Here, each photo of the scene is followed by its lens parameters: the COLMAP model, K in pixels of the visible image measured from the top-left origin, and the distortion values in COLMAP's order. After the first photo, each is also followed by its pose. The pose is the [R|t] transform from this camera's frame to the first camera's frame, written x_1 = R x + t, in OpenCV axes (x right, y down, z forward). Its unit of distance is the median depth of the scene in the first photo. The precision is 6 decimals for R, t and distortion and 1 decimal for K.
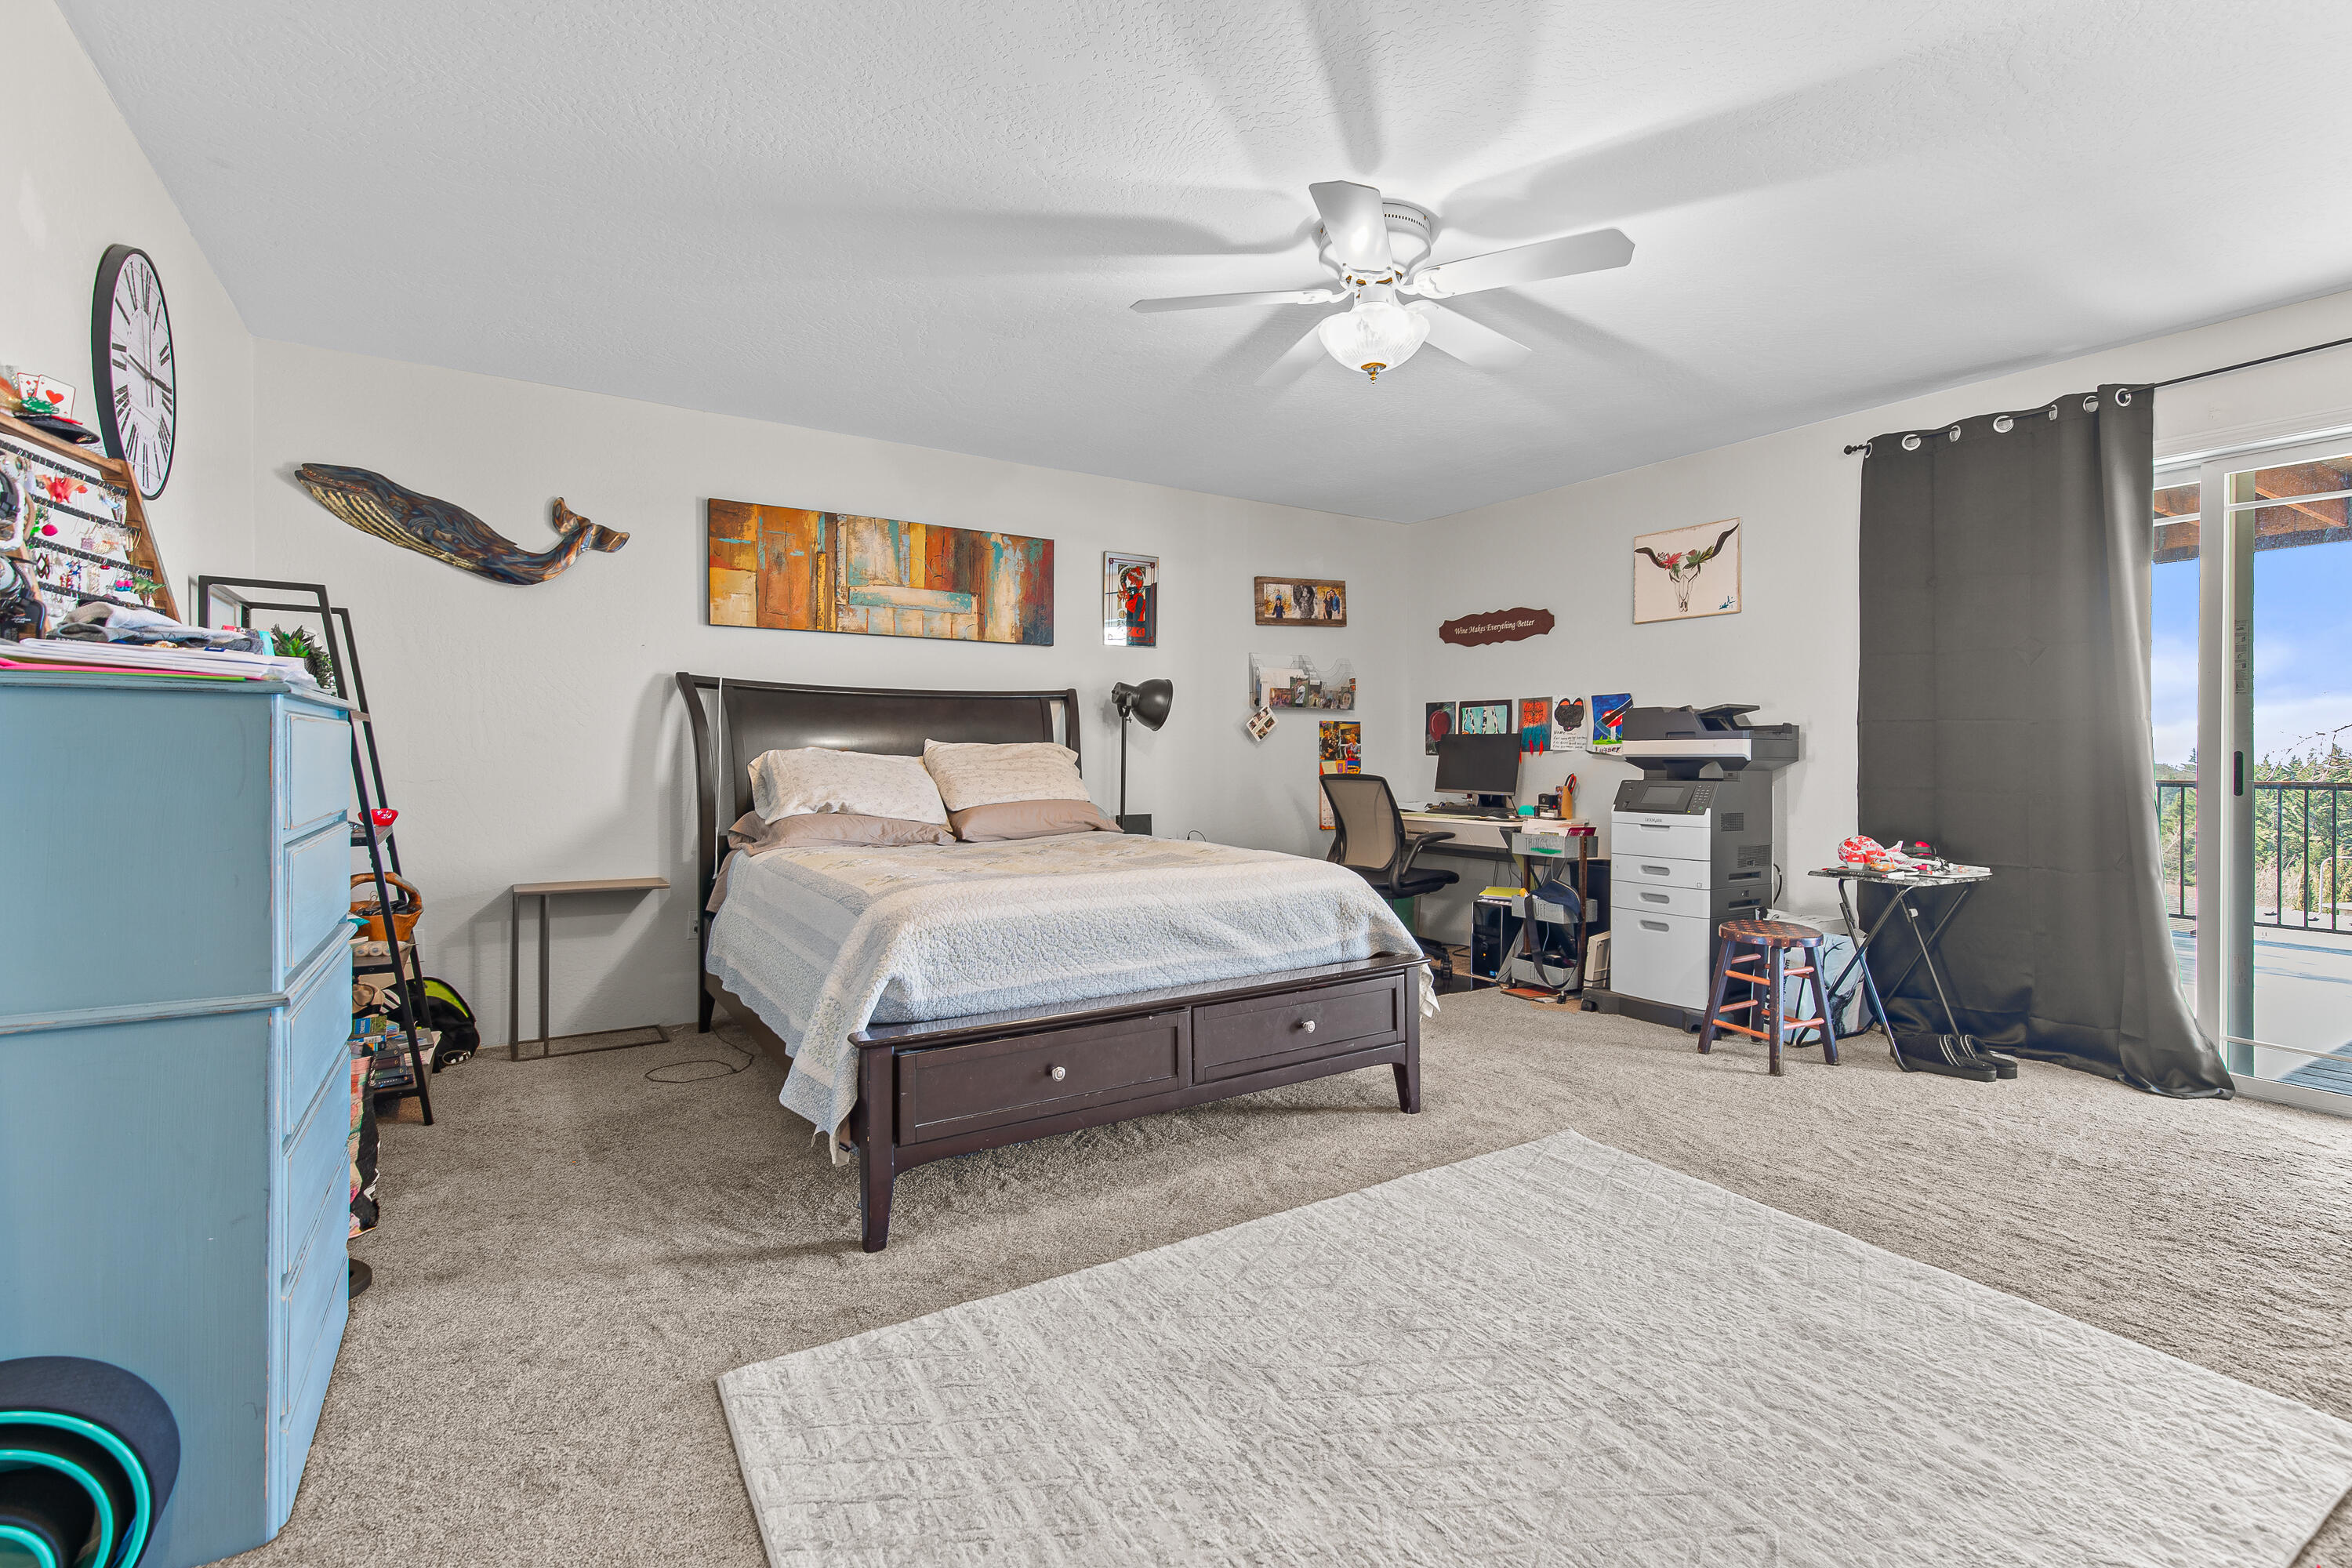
lens RADIAL K [[1068.8, 0, 1180.1], [0, 1068.8, 778.2], [0, 0, 1]] dist [0.011039, 0.000003]
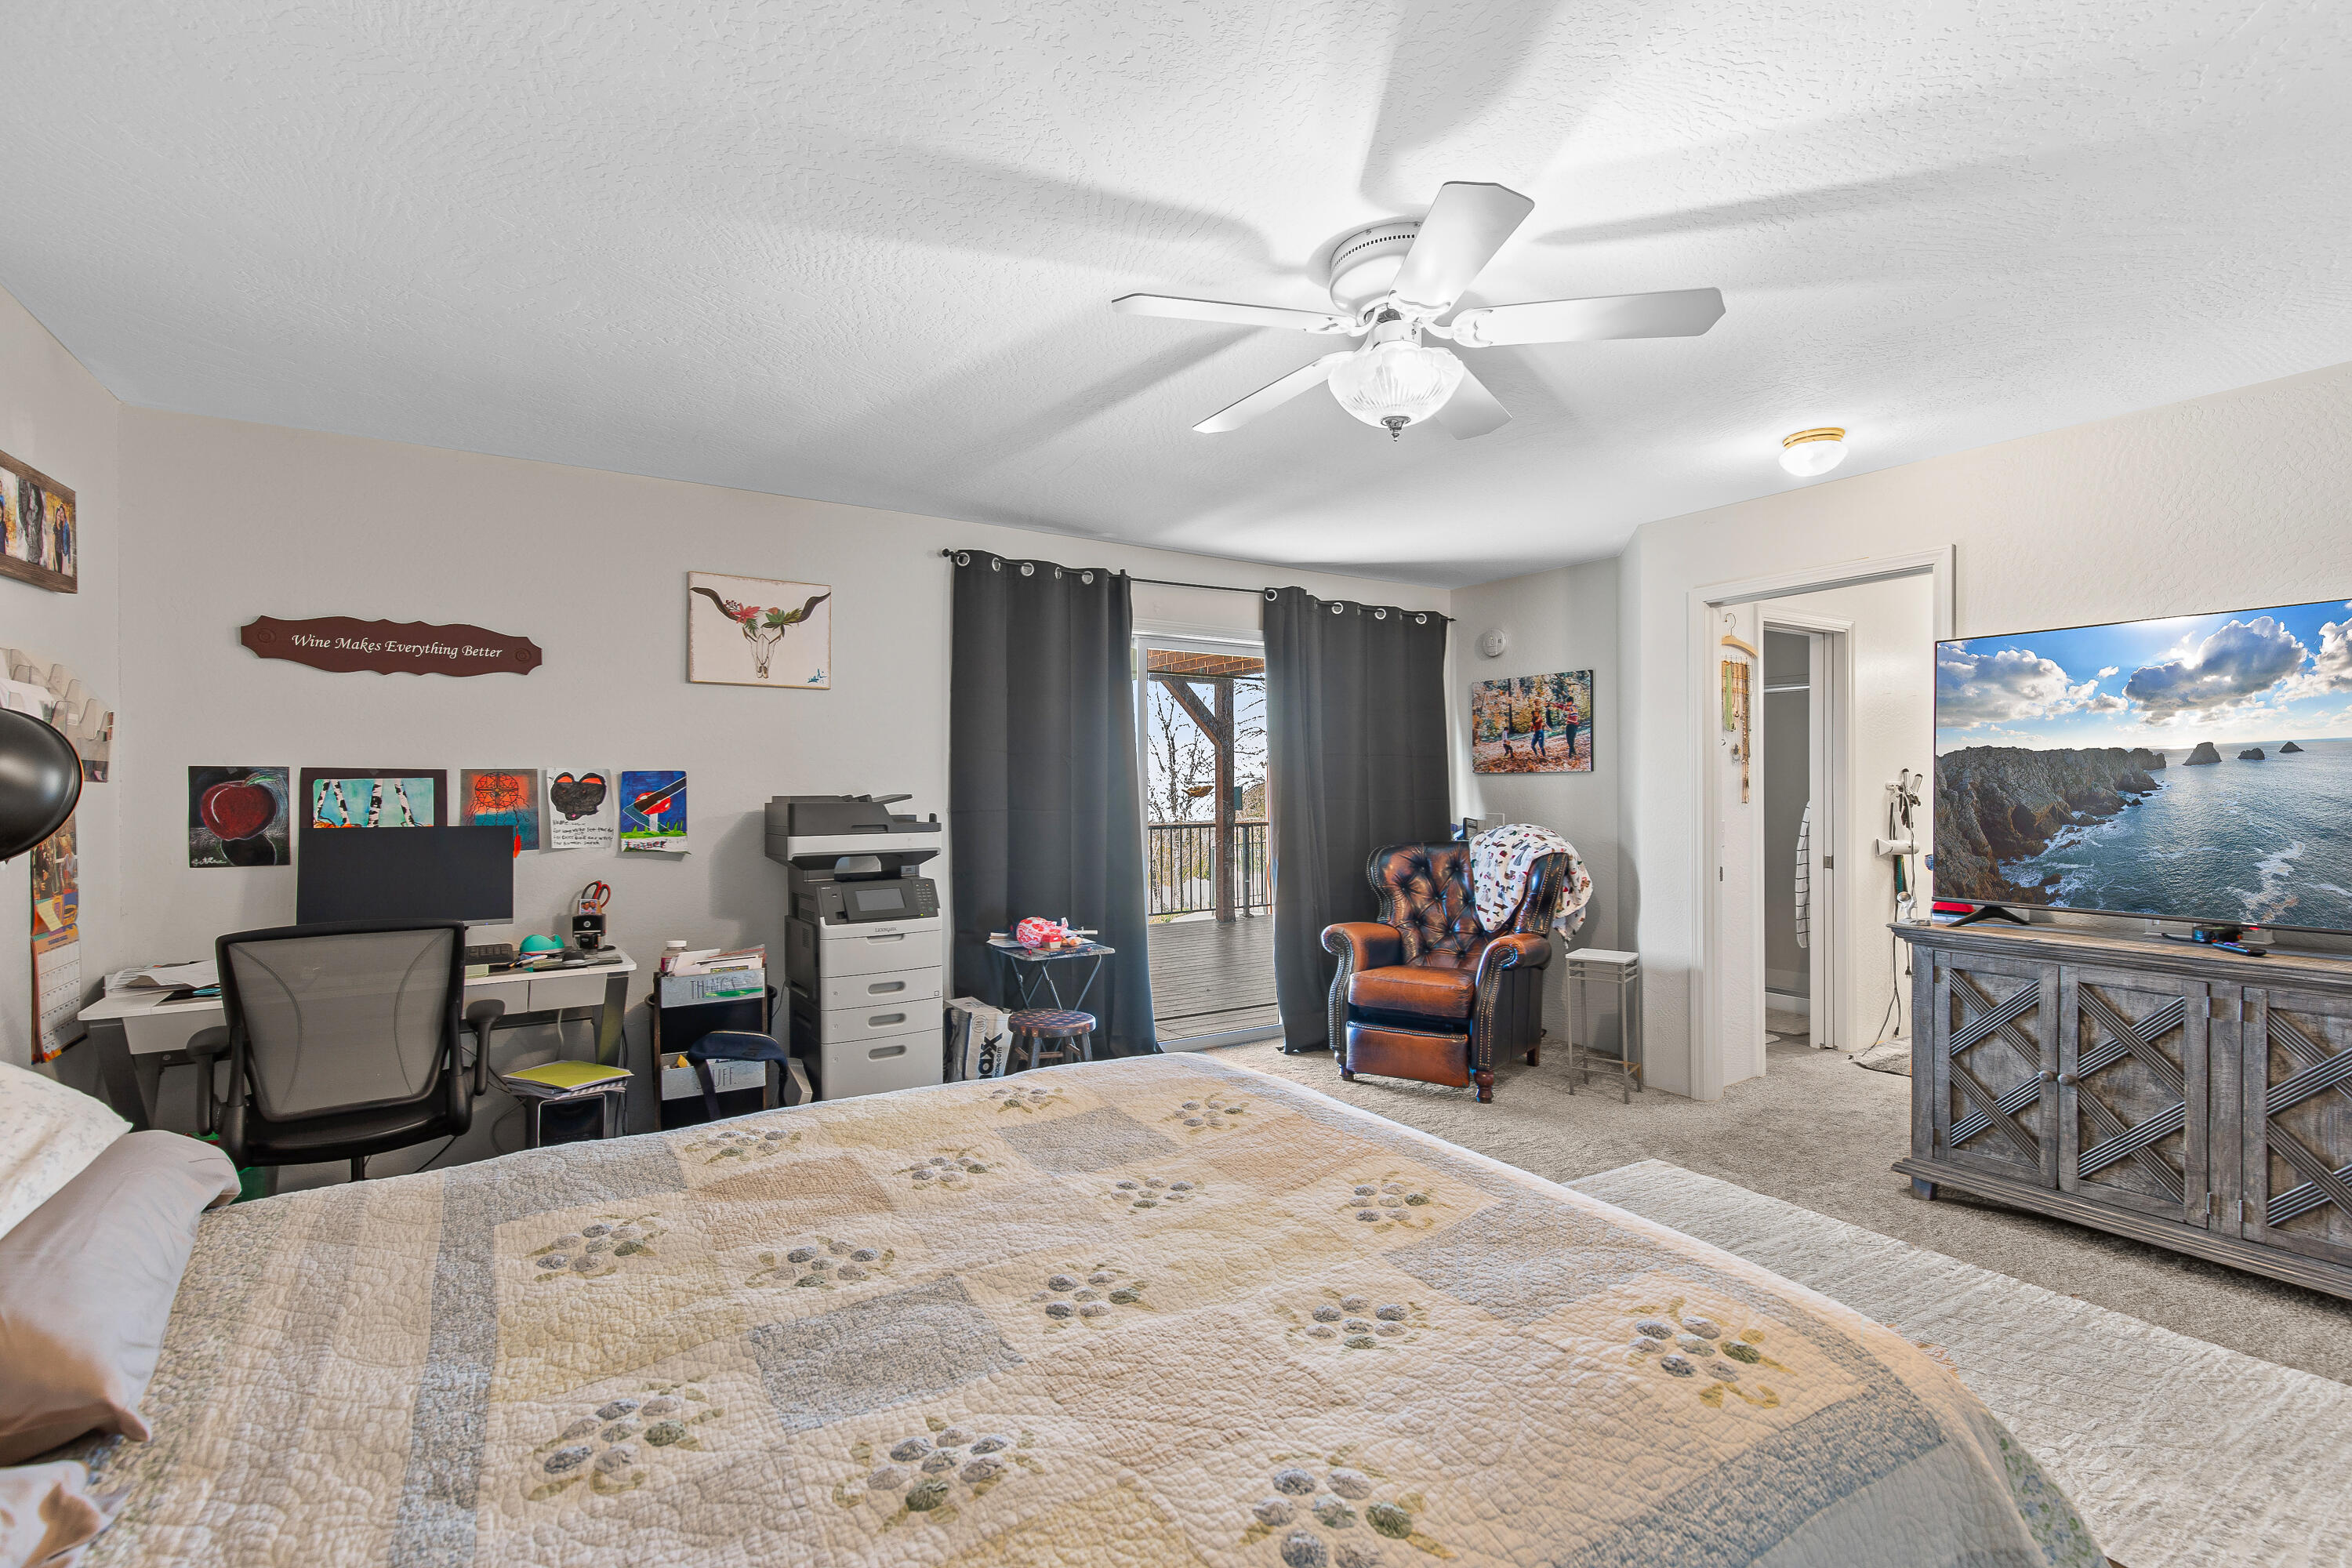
lens RADIAL K [[1068.8, 0, 1178.0], [0, 1068.8, 790.7], [0, 0, 1]] dist [0.011039, 0.000003]
pose [[-0.005371, -0.005685, 0.999969, -0.342904], [0.026181, 0.999640, 0.005823, -0.058573], [-0.999643, 0.026211, -0.005220, 0.629146]]
